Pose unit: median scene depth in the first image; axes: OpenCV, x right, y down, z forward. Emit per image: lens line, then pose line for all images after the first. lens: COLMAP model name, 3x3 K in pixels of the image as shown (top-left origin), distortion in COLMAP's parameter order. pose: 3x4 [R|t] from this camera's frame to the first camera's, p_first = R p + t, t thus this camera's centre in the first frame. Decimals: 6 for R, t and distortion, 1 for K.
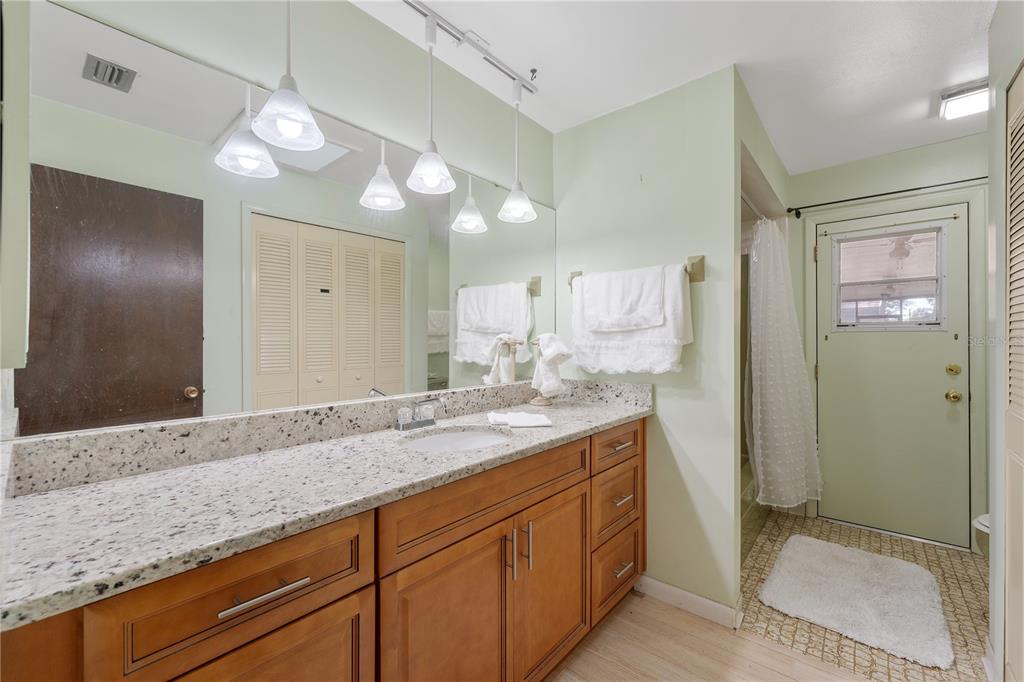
lens RADIAL K [[421.8, 0, 518.0], [0, 421.8, 337.9], [0, 0, 1]] dist [0.000184, -0.000013]
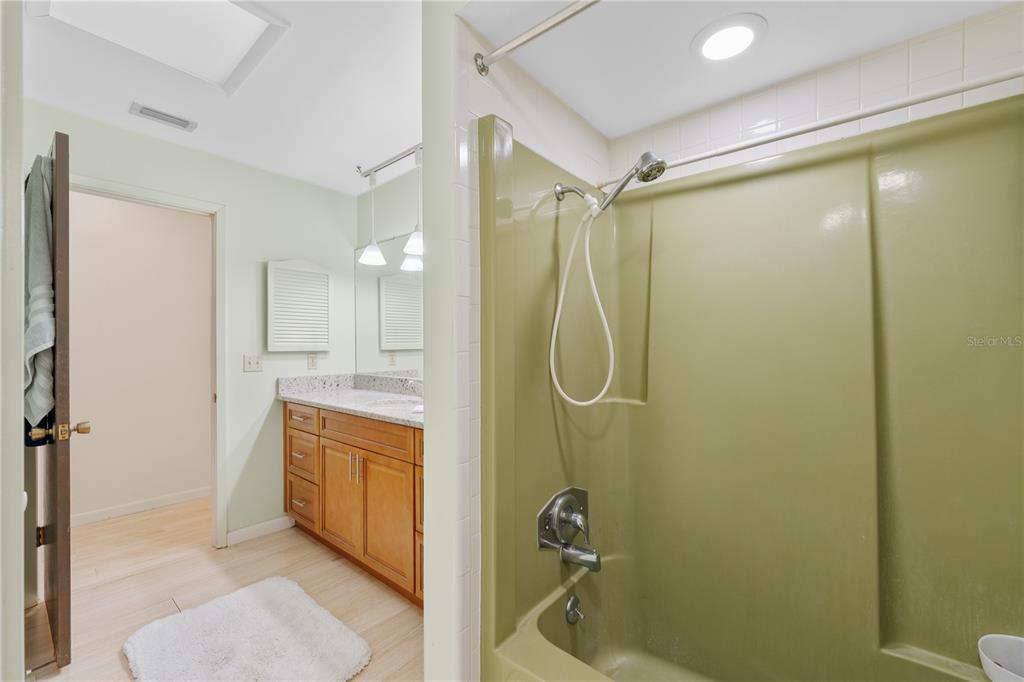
lens RADIAL K [[421.8, 0, 518.0], [0, 421.8, 337.9], [0, 0, 1]] dist [0.000184, -0.000013]
pose [[0.018554, -0.016806, -0.999687, 1.576216], [0.006285, 0.999841, -0.016692, 0.002311], [0.999808, -0.005974, 0.018657, 1.470787]]
